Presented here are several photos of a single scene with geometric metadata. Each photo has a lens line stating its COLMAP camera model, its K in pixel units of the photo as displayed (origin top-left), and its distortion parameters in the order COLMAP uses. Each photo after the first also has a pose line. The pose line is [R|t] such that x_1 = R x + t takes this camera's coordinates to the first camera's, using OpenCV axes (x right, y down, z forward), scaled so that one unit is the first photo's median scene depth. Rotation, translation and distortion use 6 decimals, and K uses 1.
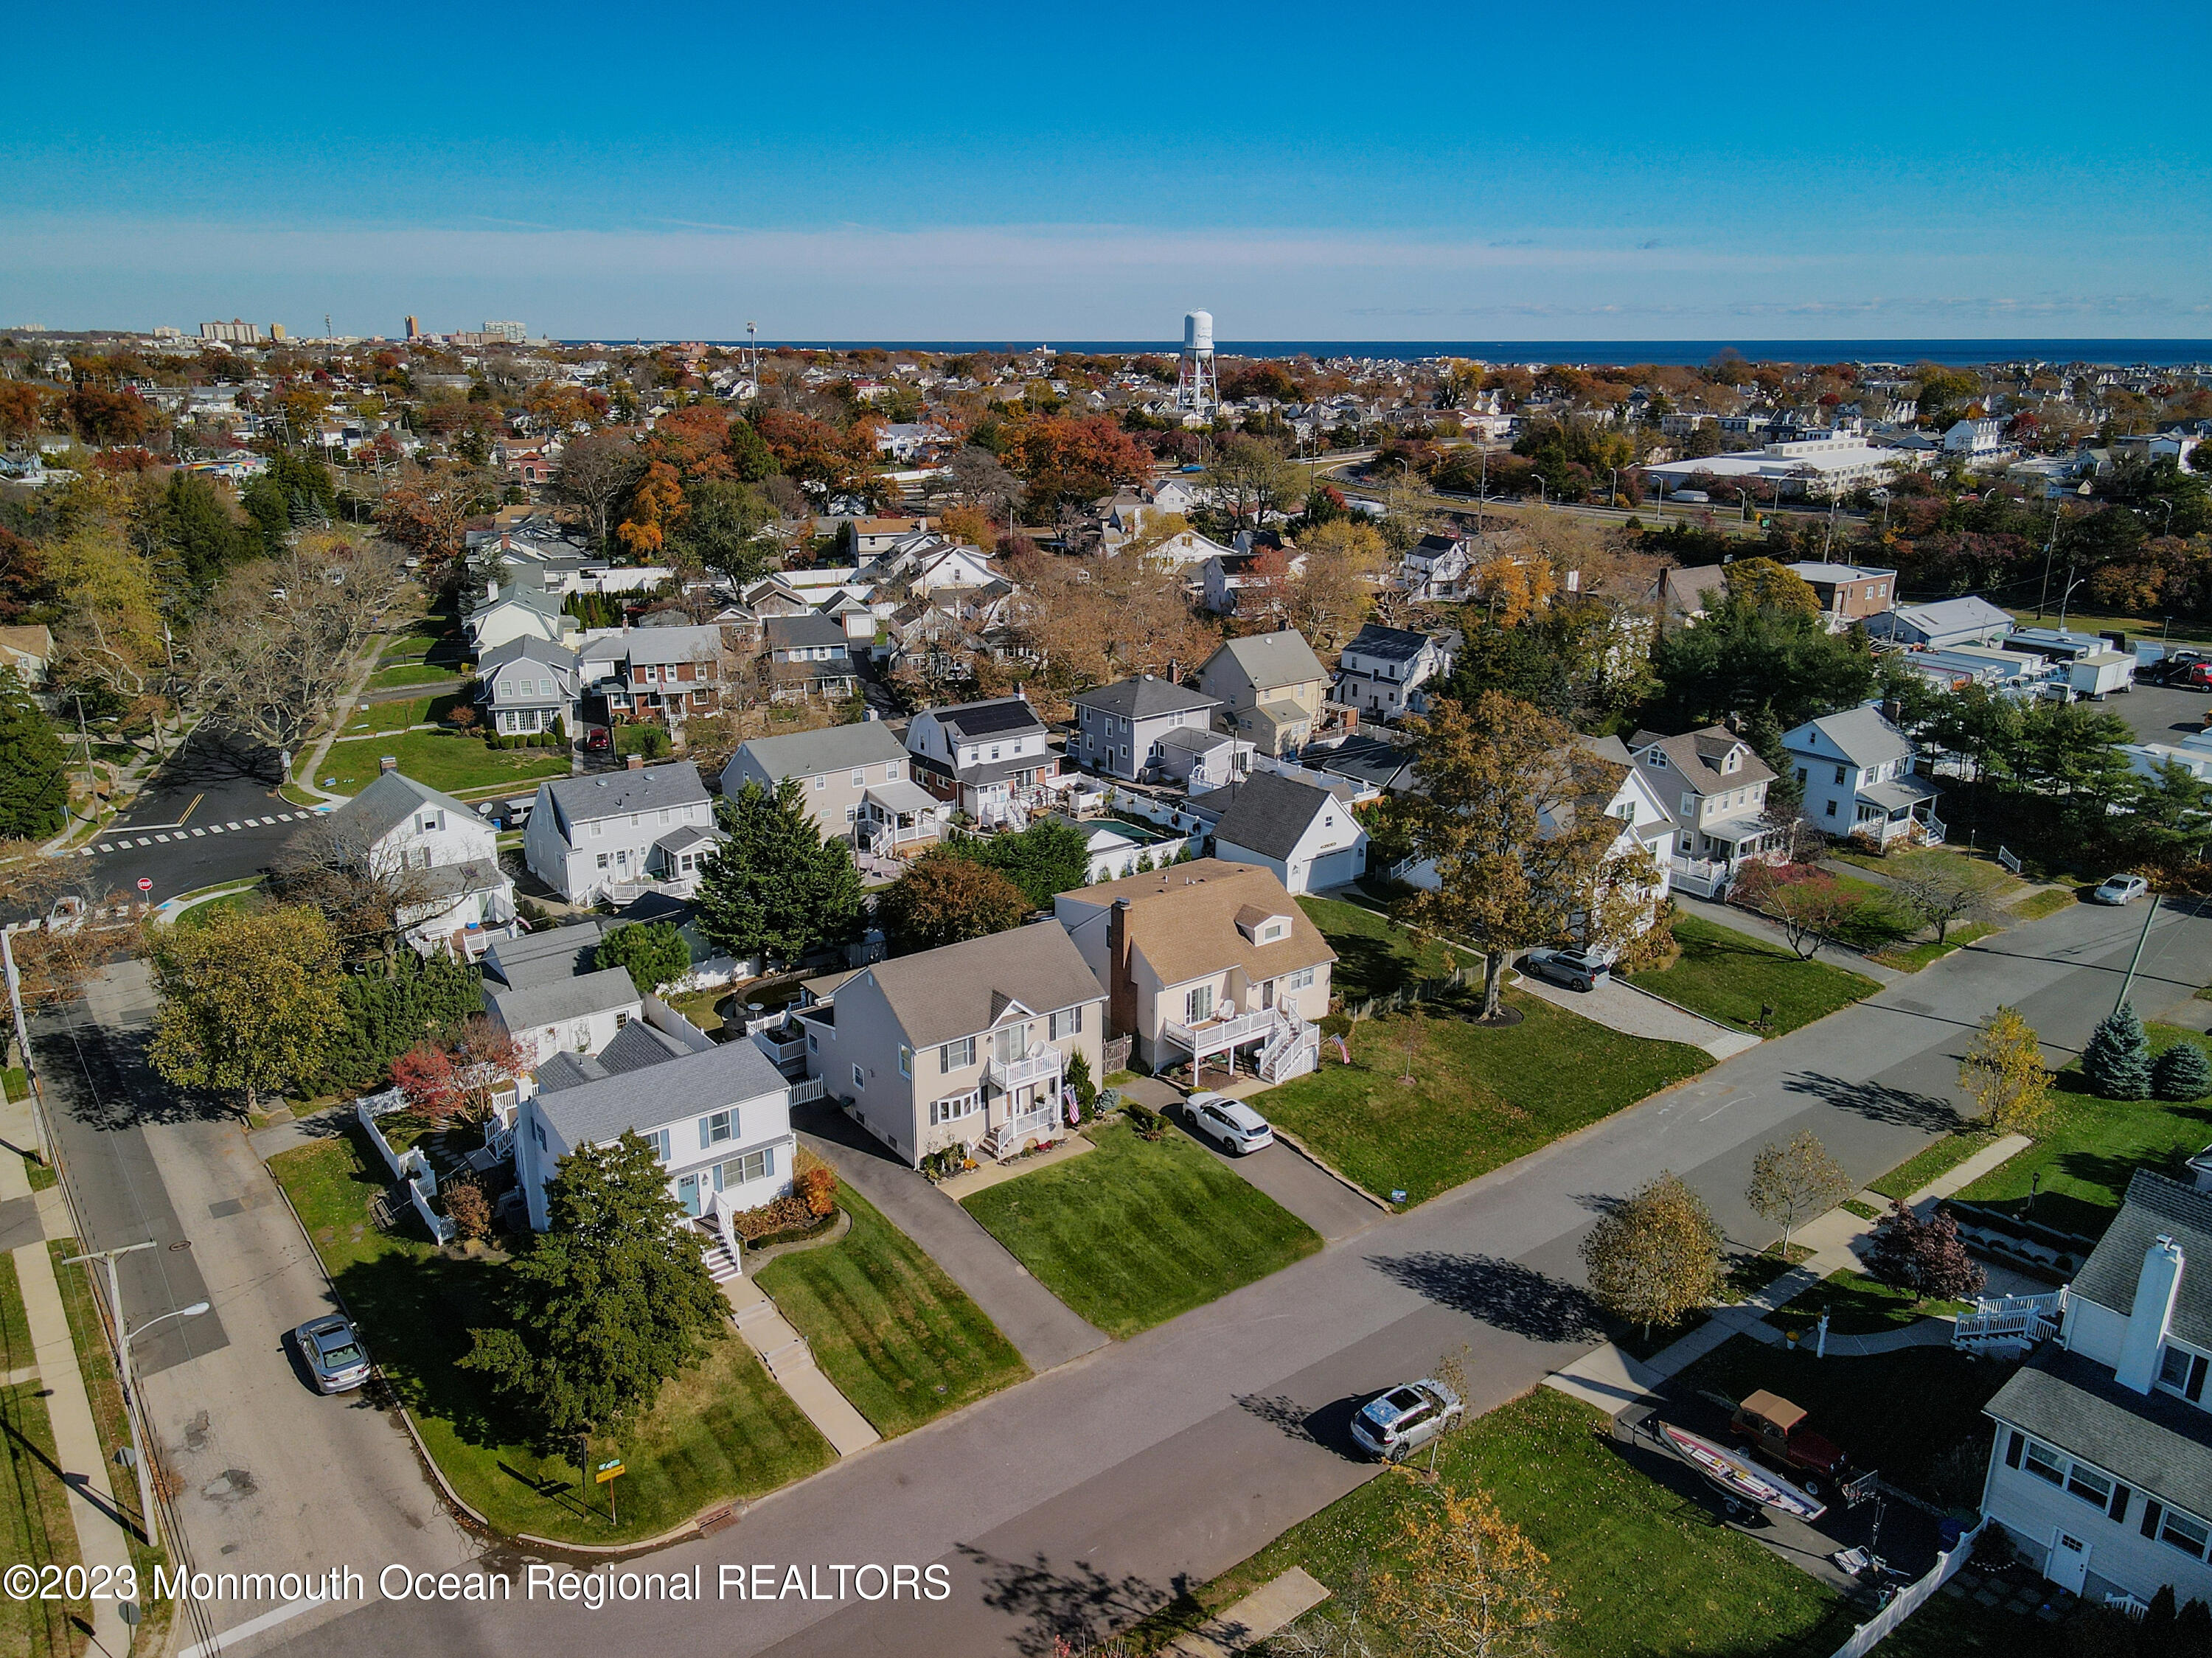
lens RADIAL K [[1609.1, 0, 1075.4], [0, 1609.1, 831.5], [0, 0, 1]] dist [0.009815, 0.006614]
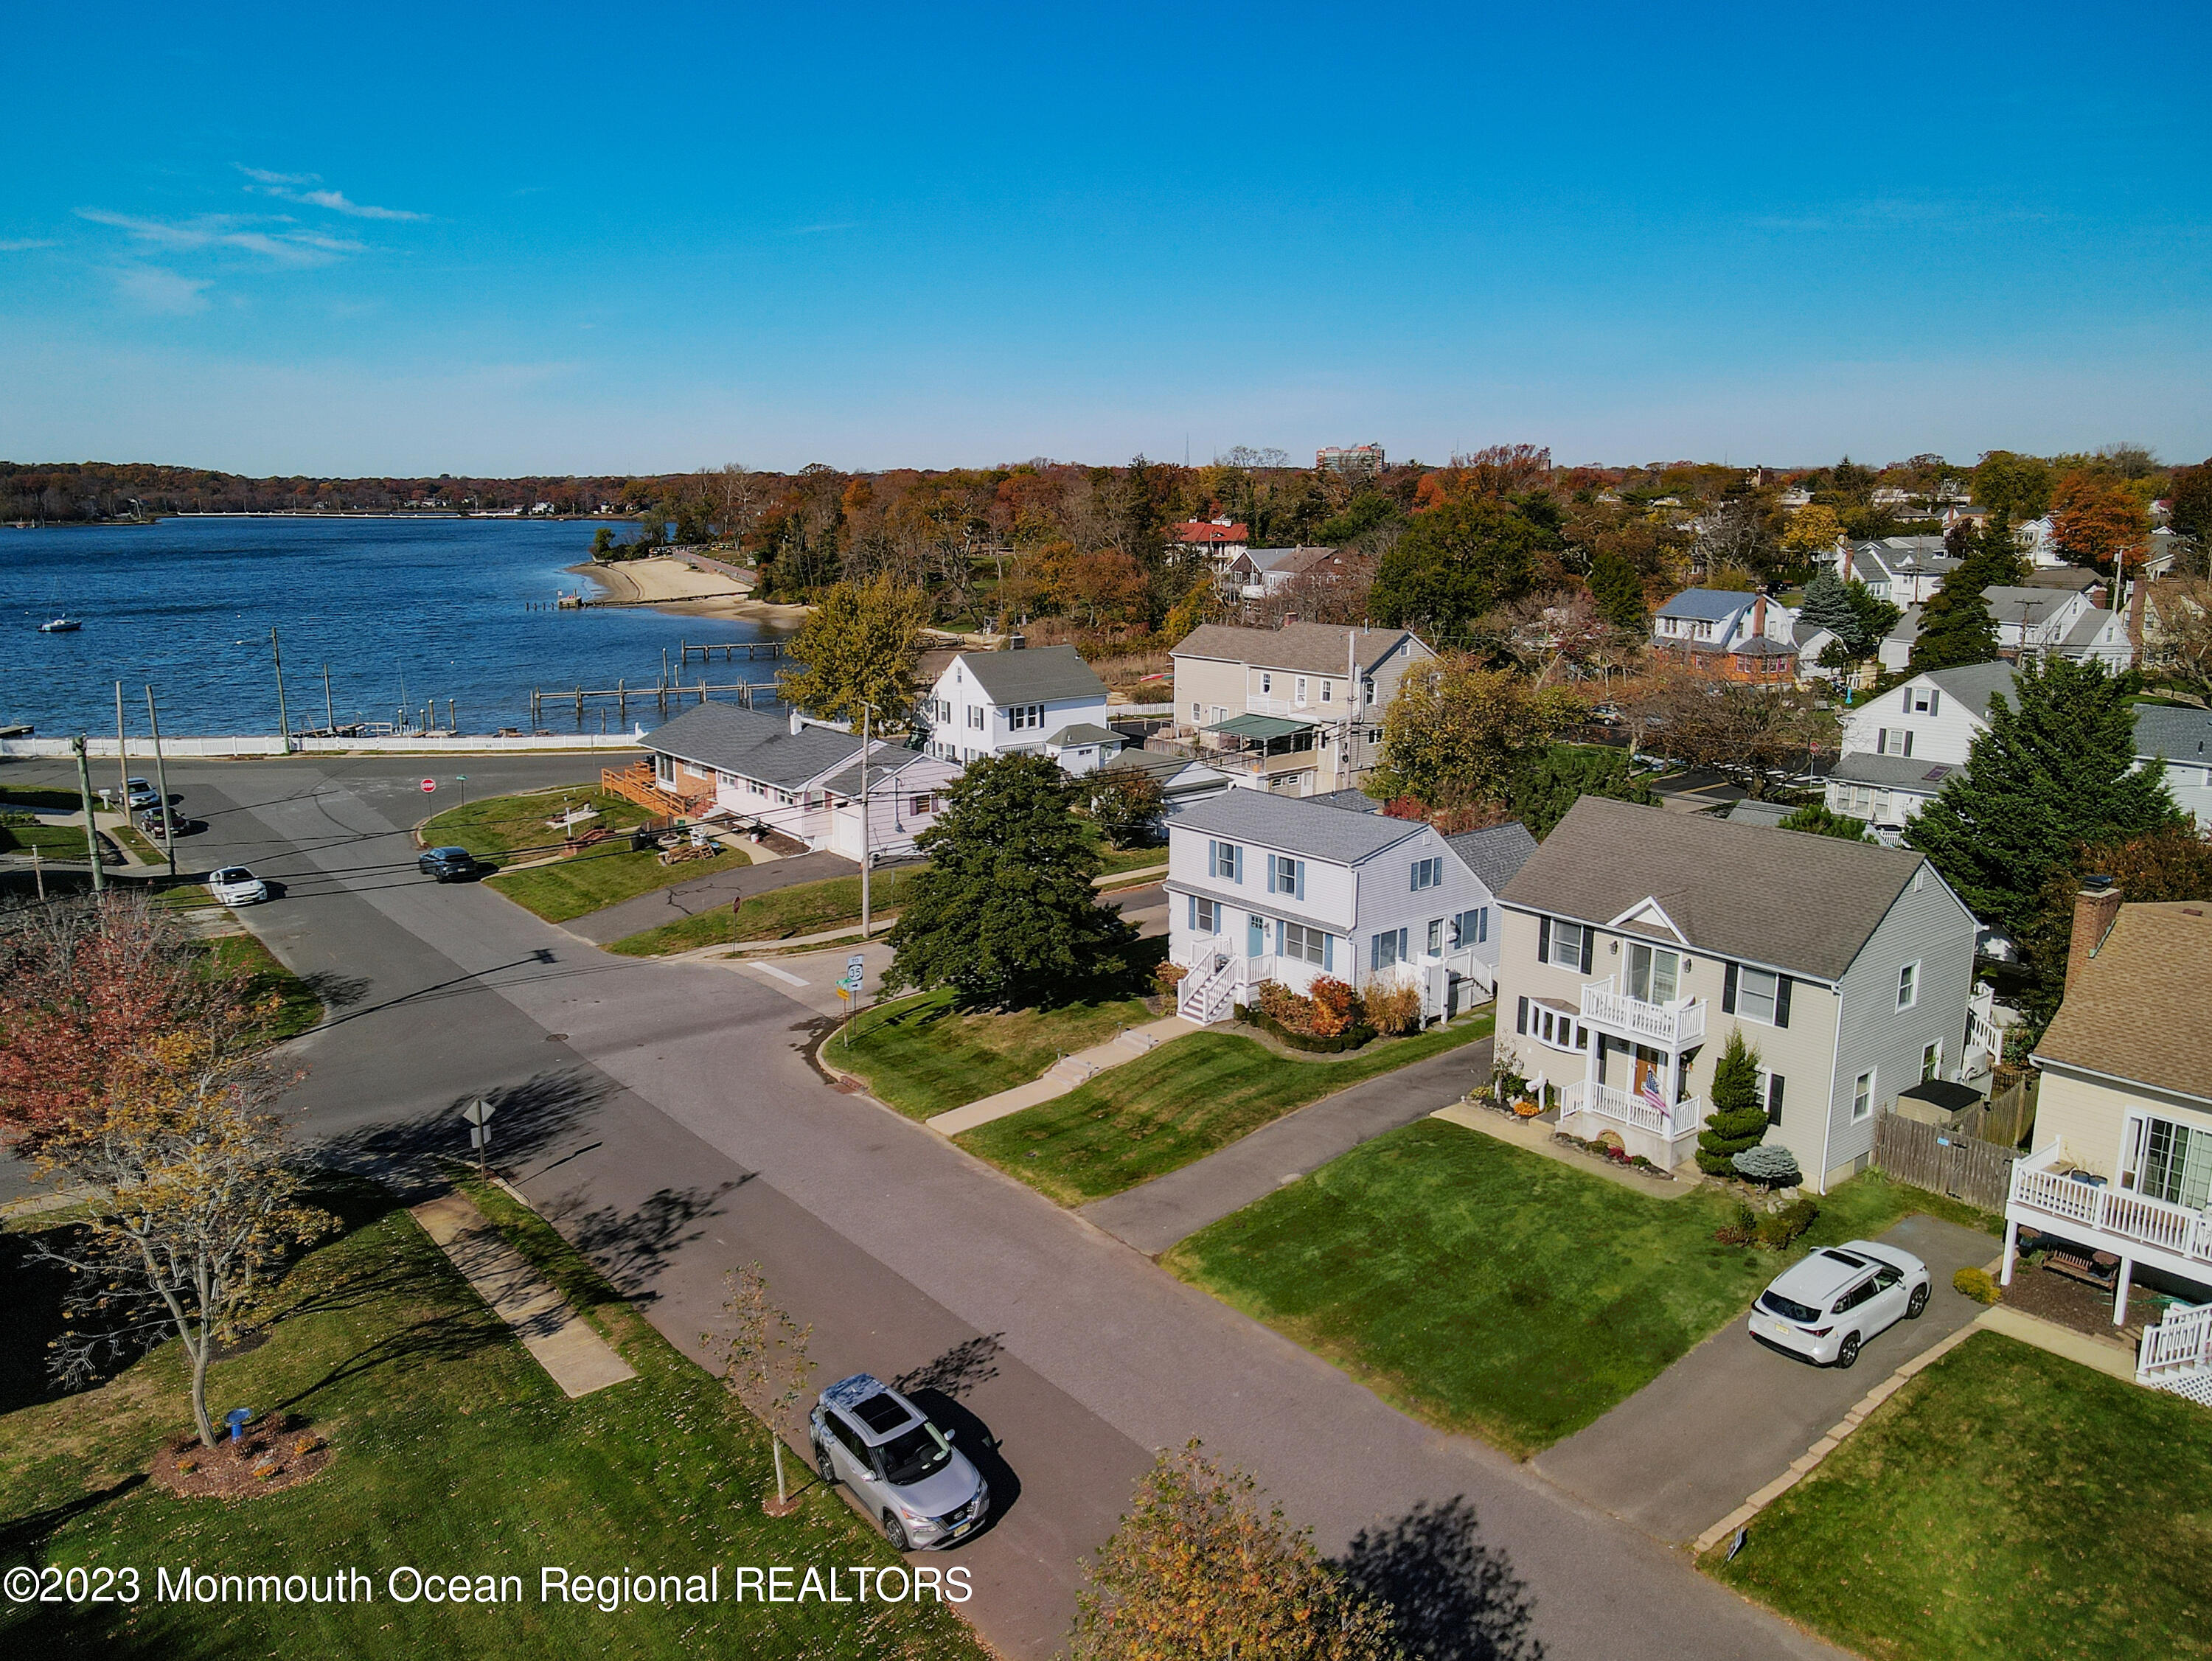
lens RADIAL K [[1609.9, 0, 1088.3], [0, 1609.9, 833.9], [0, 0, 1]] dist [0.005154, 0.008666]
pose [[0.018630, 0.207777, -0.977999, 0.465971], [-0.281480, 0.939694, 0.194277, 0.019335], [0.959386, 0.271668, 0.075992, 0.631750]]
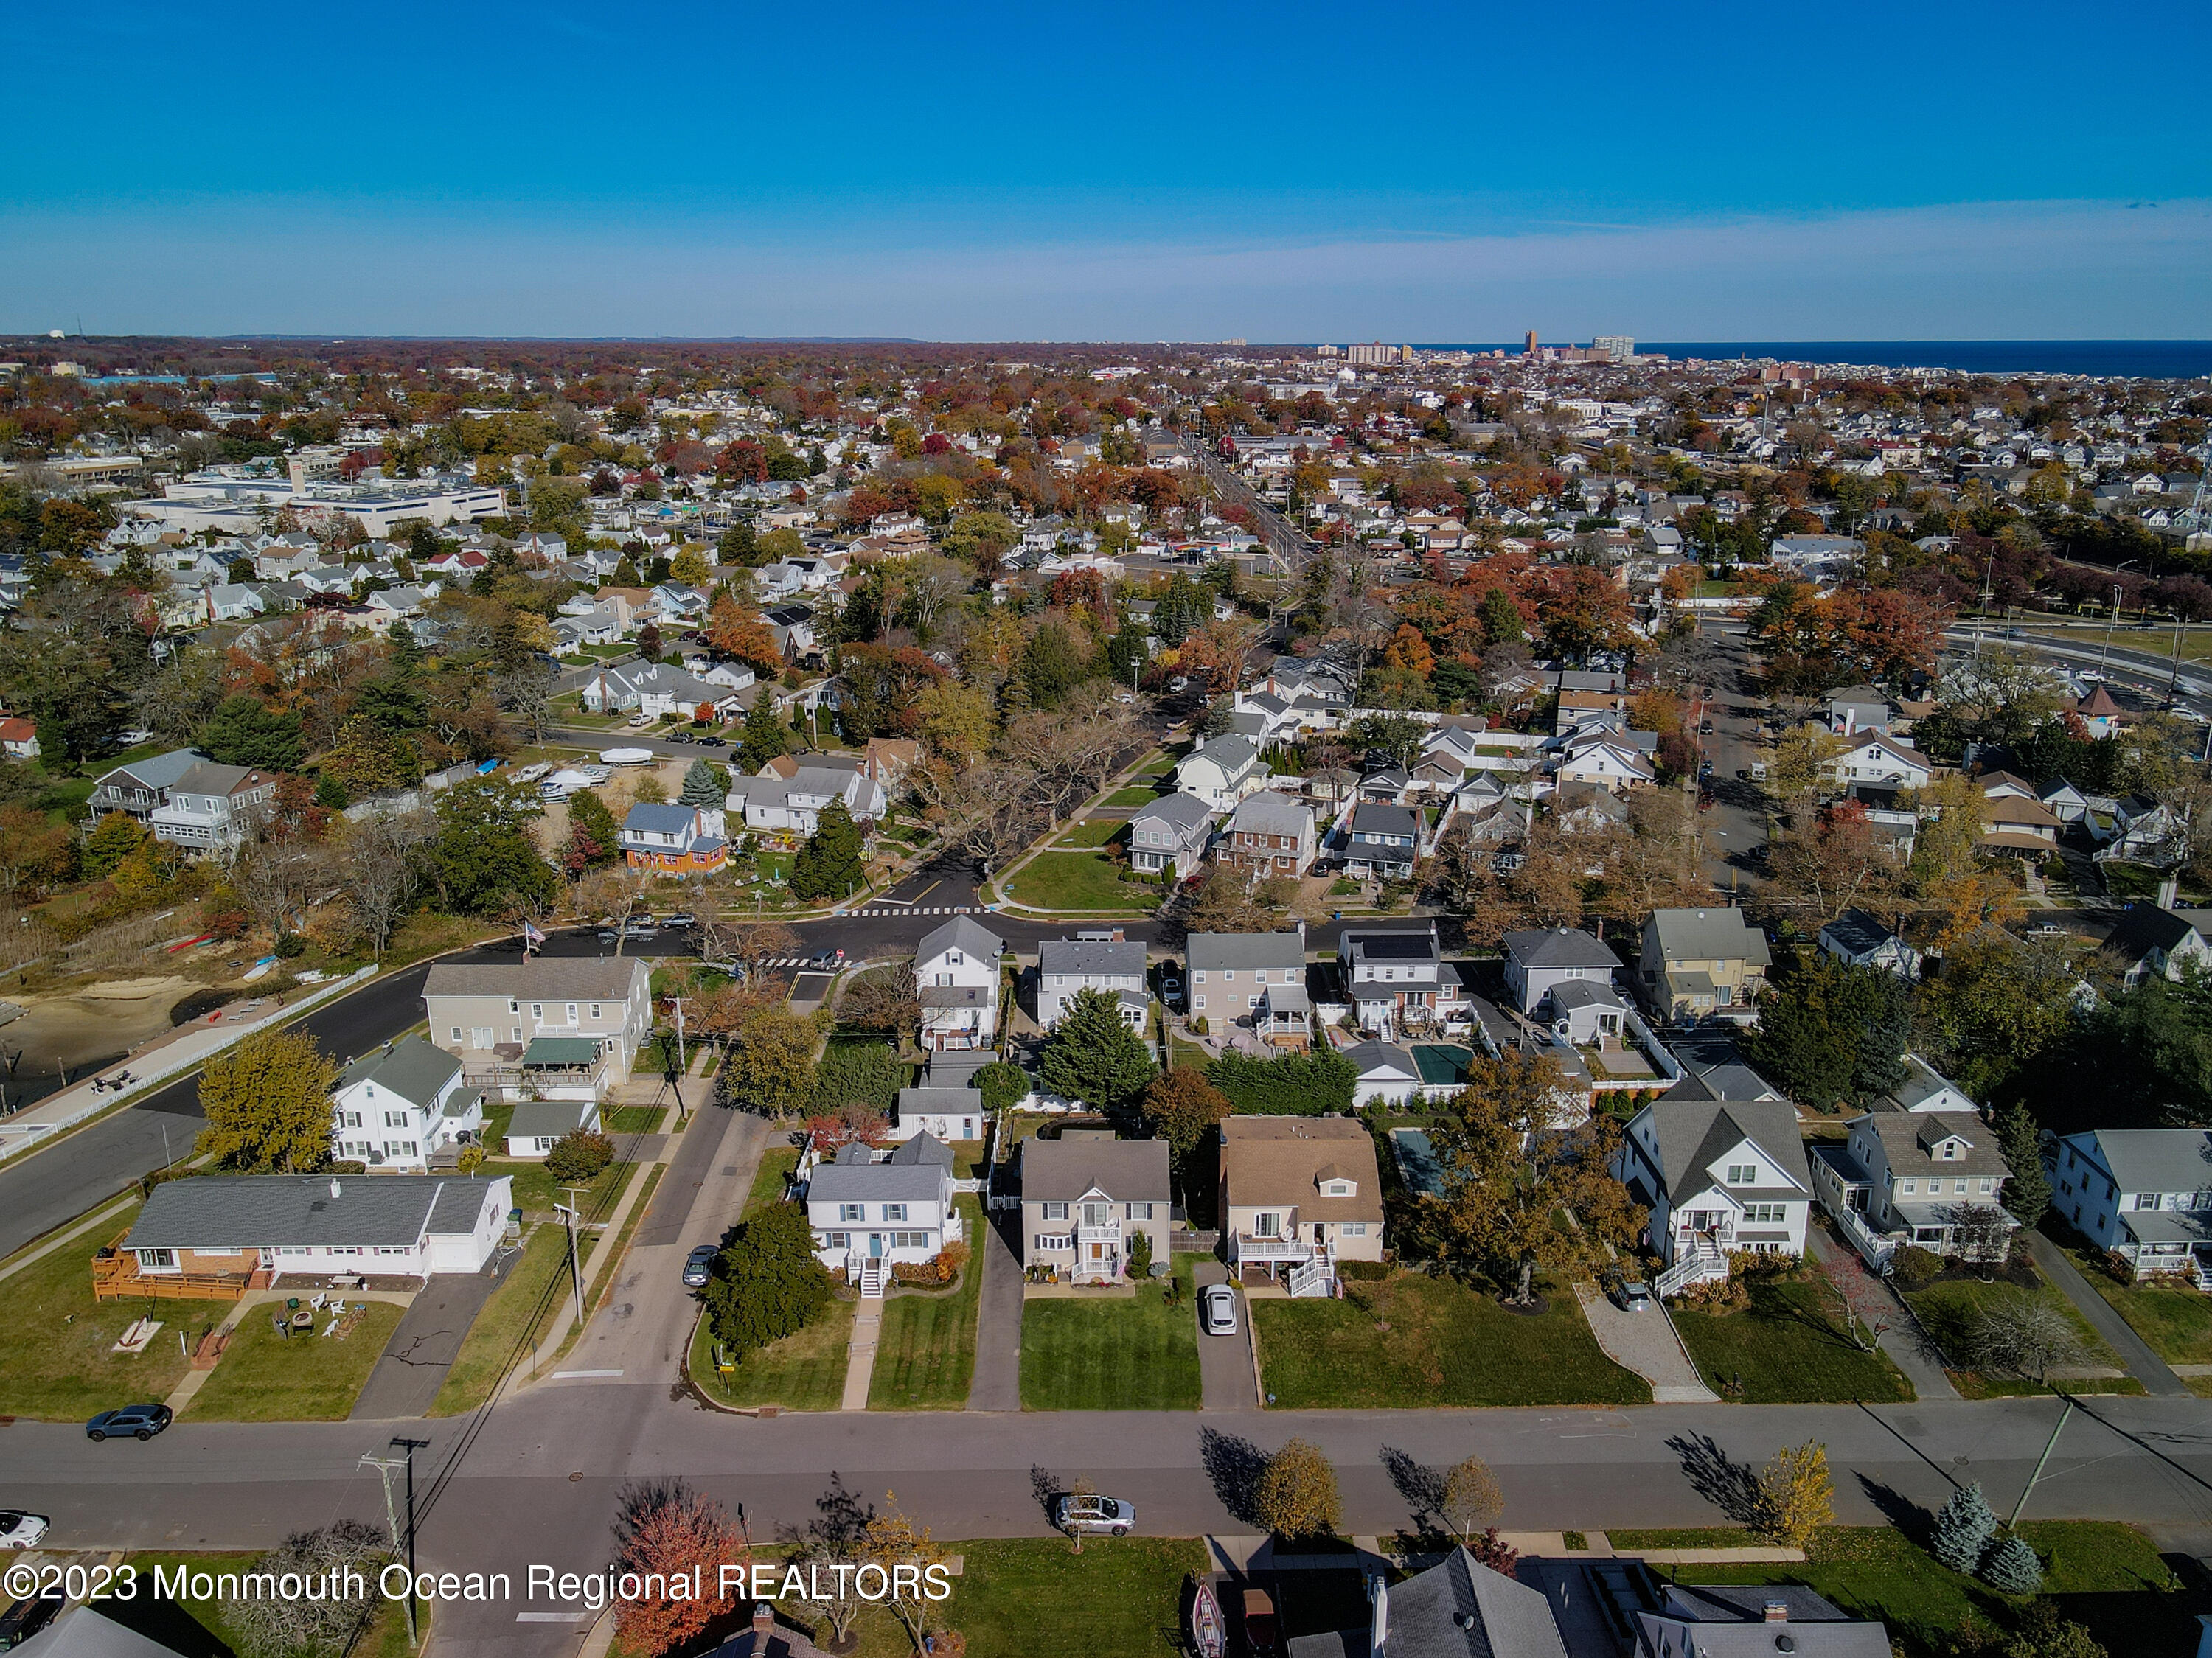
lens RADIAL K [[1594.3, 0, 1090.7], [0, 1594.3, 825.3], [0, 0, 1]] dist [-0.001017, 0.031726]
pose [[0.804328, 0.168072, -0.569919, 0.667828], [-0.170431, 0.984116, 0.049691, -0.272234], [0.569218, 0.057164, 0.820197, -0.255174]]
